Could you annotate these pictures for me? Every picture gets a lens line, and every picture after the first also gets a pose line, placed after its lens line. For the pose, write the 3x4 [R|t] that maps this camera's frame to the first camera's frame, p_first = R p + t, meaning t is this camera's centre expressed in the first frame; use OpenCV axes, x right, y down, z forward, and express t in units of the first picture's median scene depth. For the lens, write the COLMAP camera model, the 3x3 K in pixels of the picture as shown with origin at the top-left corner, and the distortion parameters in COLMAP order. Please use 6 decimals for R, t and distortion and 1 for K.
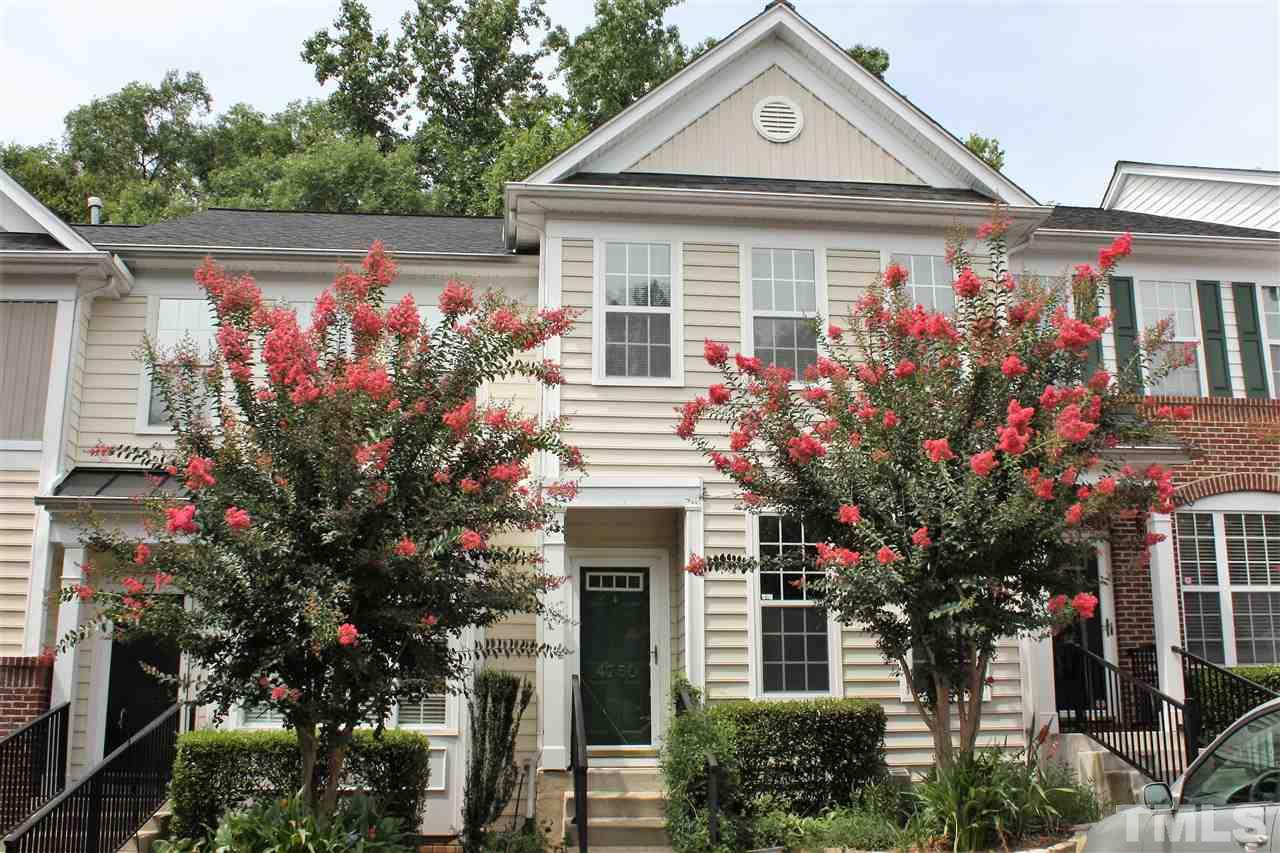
lens RADIAL K [[1208.8, 0, 638.5], [0, 1208.8, 451.2], [0, 0, 1]] dist [-0.165216, 0.011372]
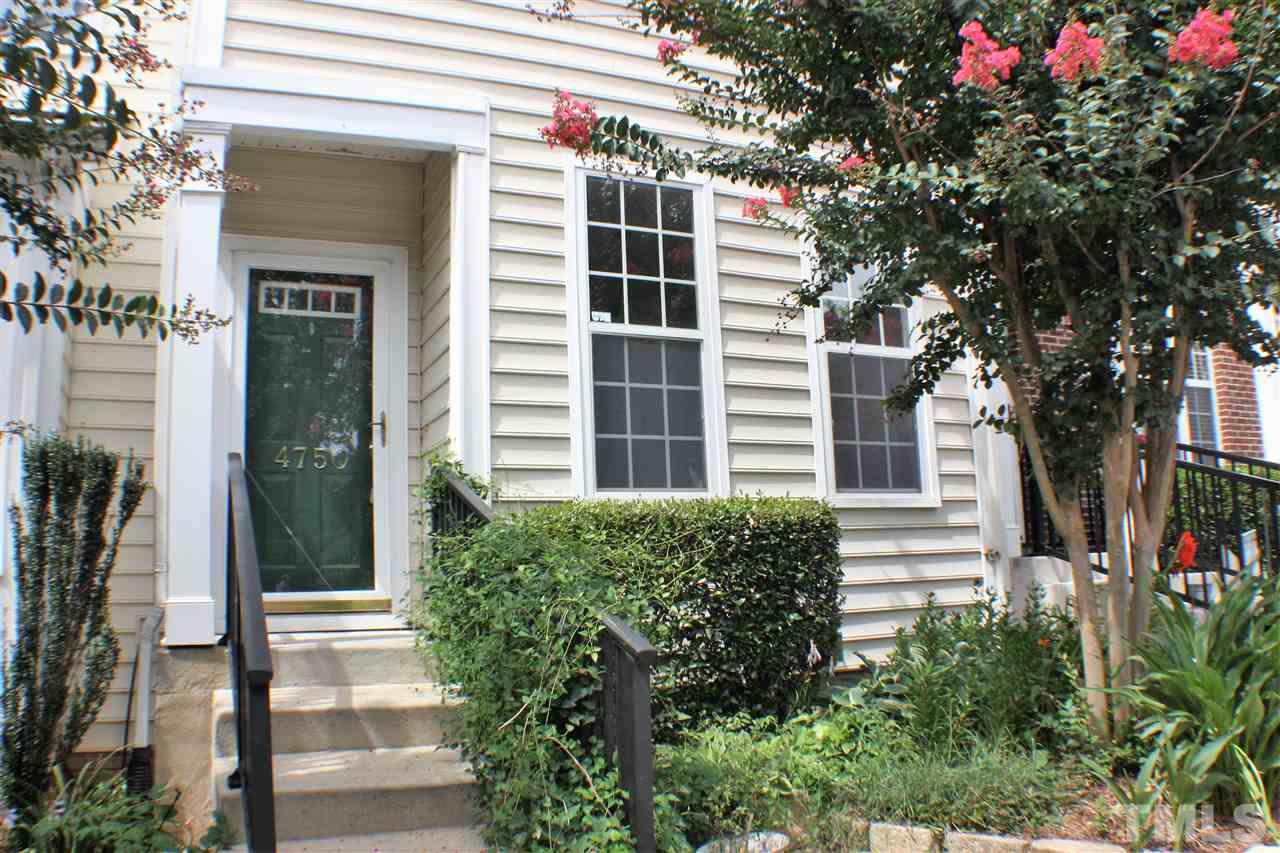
lens RADIAL K [[1021.6, 0, 640.0], [0, 1021.6, 426.5], [0, 0, 1]] dist [-0.252026, 0.137833]
pose [[0.944352, 0.017817, 0.328454, -0.027939], [-0.046855, 0.995636, 0.080705, 0.134649], [-0.325583, -0.091603, 0.941066, 0.563626]]
